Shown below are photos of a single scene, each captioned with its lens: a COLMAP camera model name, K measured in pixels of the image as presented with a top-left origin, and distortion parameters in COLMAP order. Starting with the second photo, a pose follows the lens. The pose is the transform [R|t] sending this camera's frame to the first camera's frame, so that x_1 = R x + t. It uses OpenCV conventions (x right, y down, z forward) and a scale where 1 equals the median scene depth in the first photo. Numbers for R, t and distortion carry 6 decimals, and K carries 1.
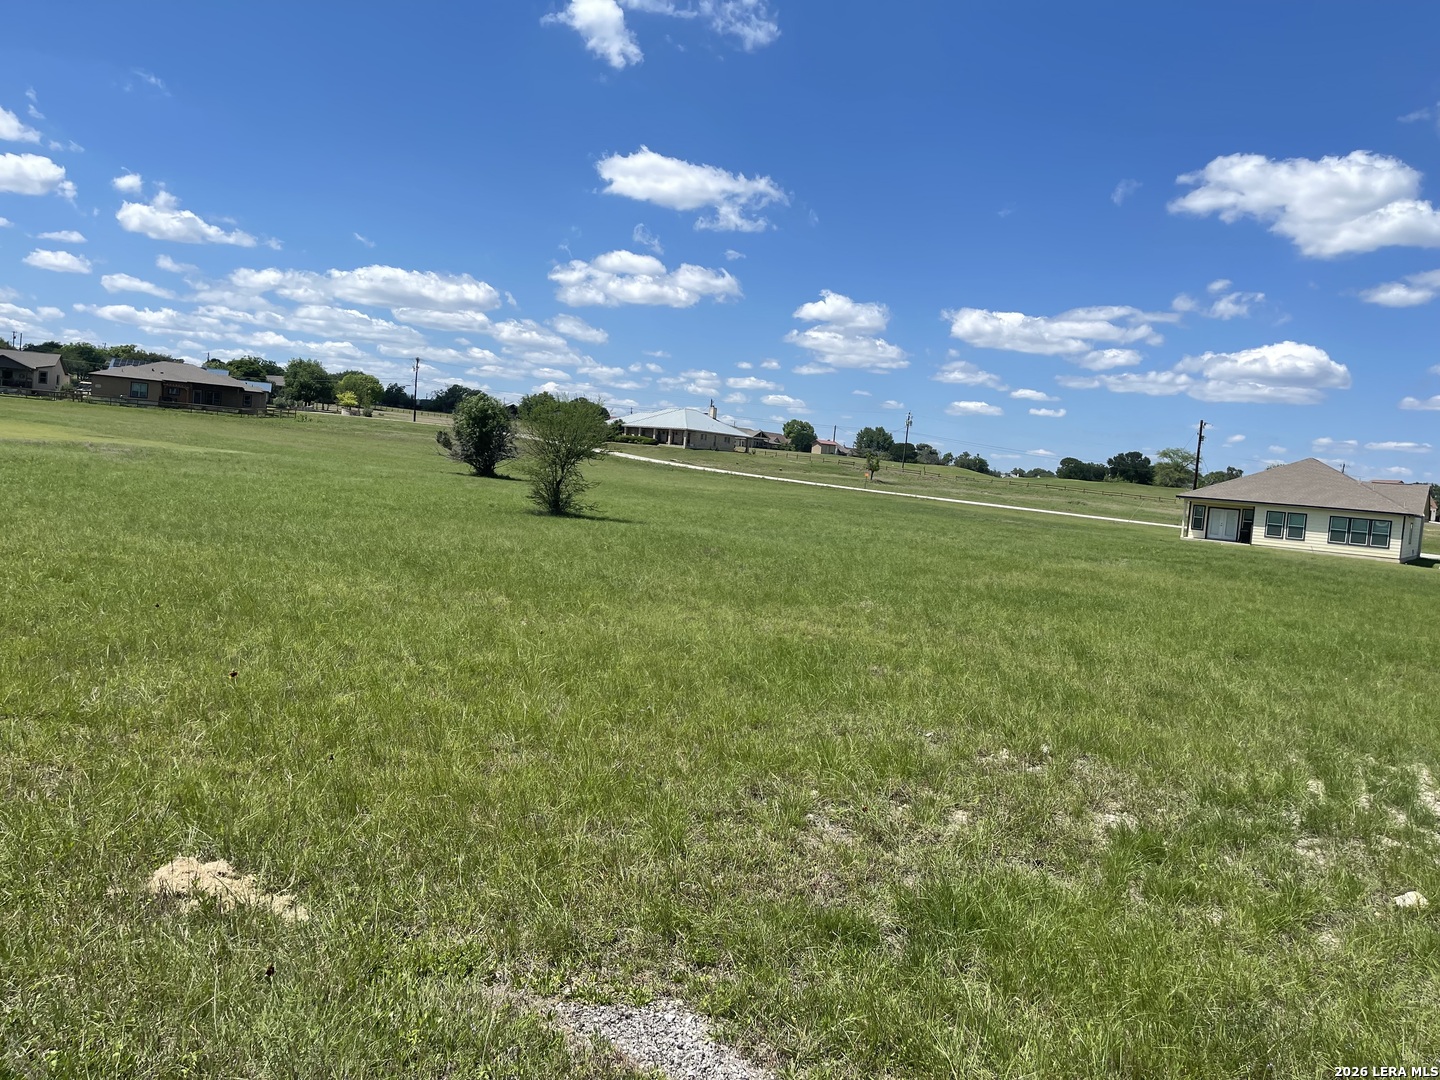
lens RADIAL K [[1071.9, 0, 729.6], [0, 1071.9, 533.5], [0, 0, 1]] dist [0.051976, -0.076688]
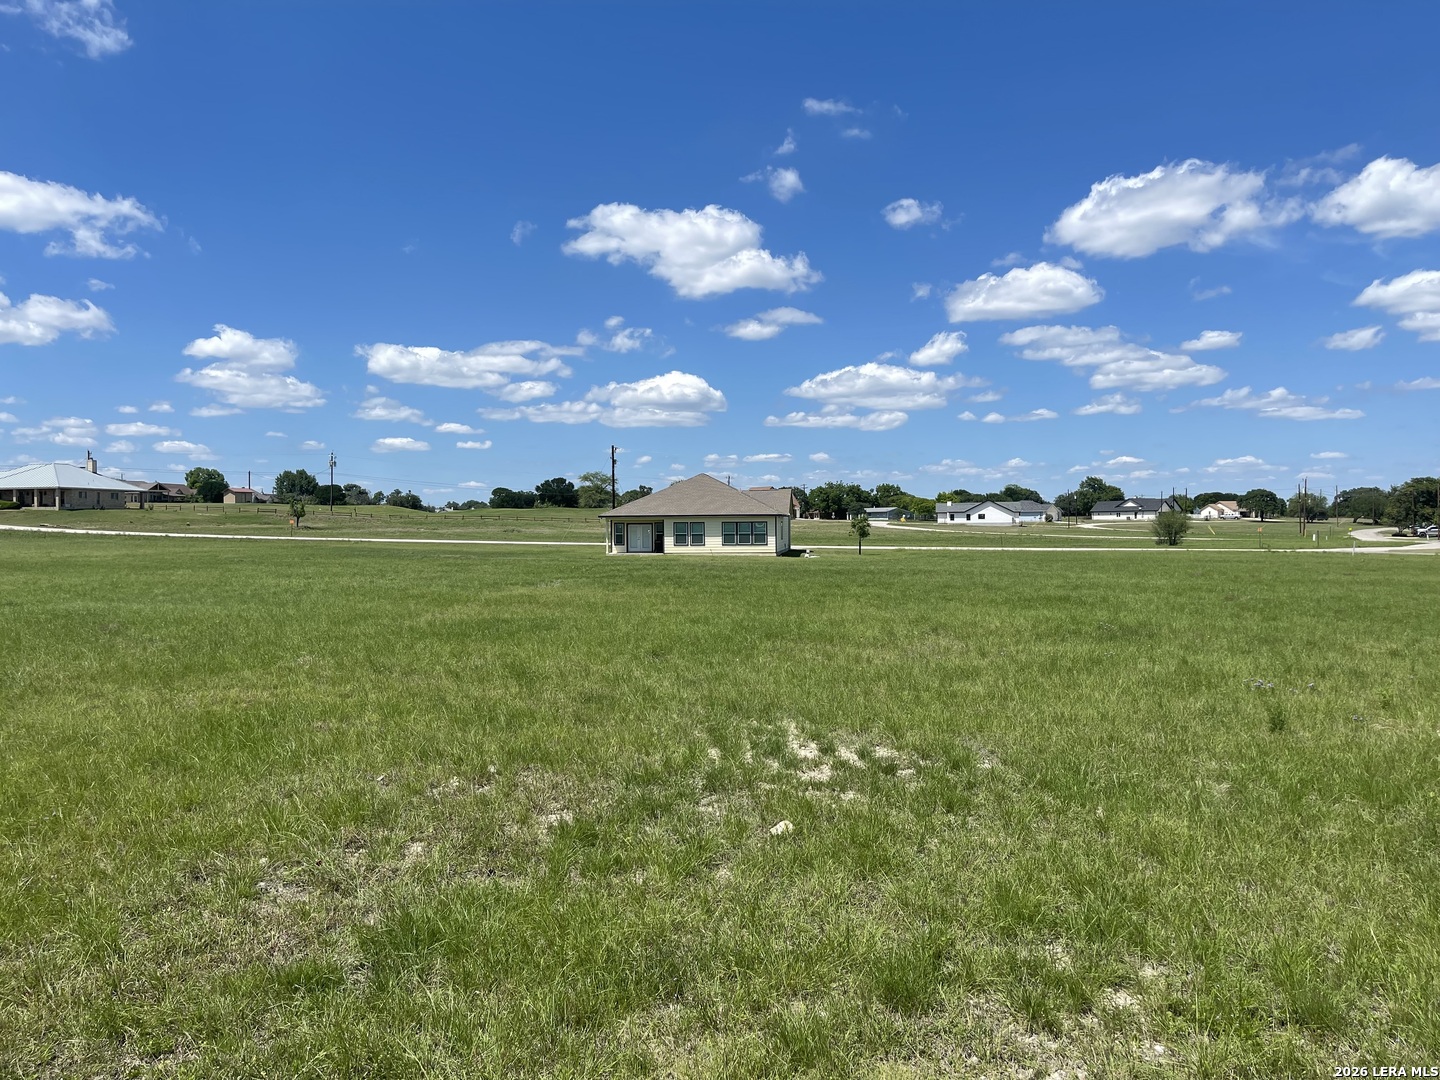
lens RADIAL K [[1071.9, 0, 729.8], [0, 1071.9, 543.5], [0, 0, 1]] dist [0.051976, -0.076688]
pose [[0.867691, -0.101137, 0.486706, -0.000169], [0.111674, 0.993717, 0.007402, -0.000413], [-0.484397, 0.047930, 0.873534, -0.004999]]
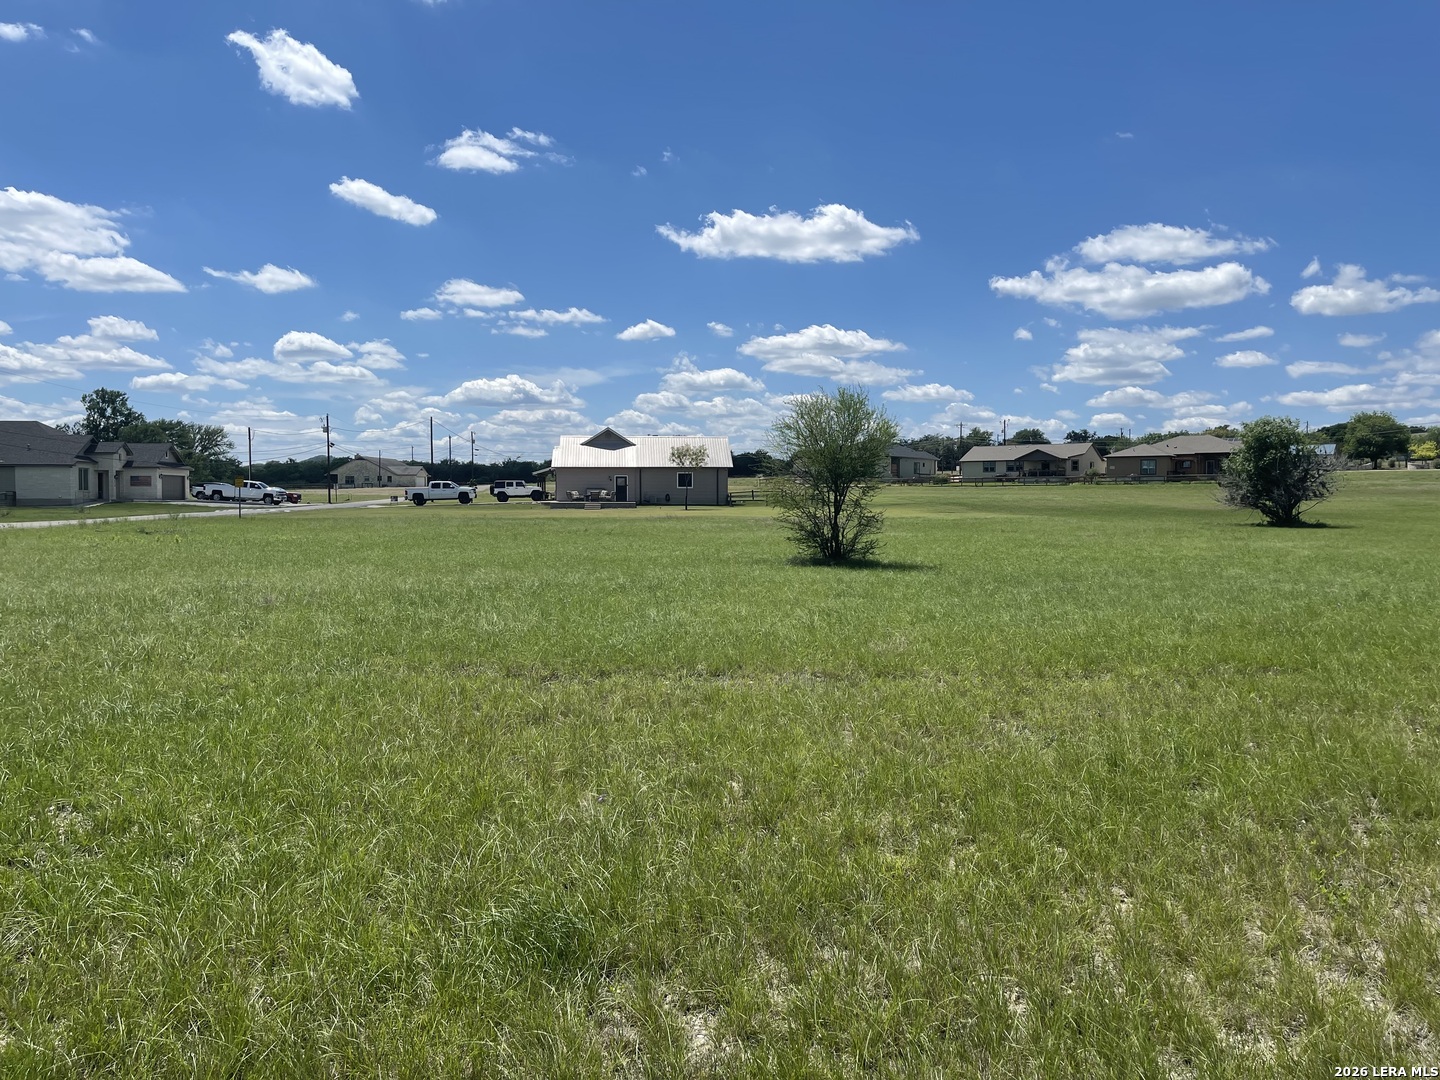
lens RADIAL K [[1071.9, 0, 726.8], [0, 1071.9, 530.4], [0, 0, 1]] dist [0.051976, -0.076688]
pose [[0.520957, -0.060029, -0.851470, 0.123403], [-0.006538, 0.997214, -0.074304, 0.004274], [0.853558, 0.044276, 0.519113, 0.183132]]
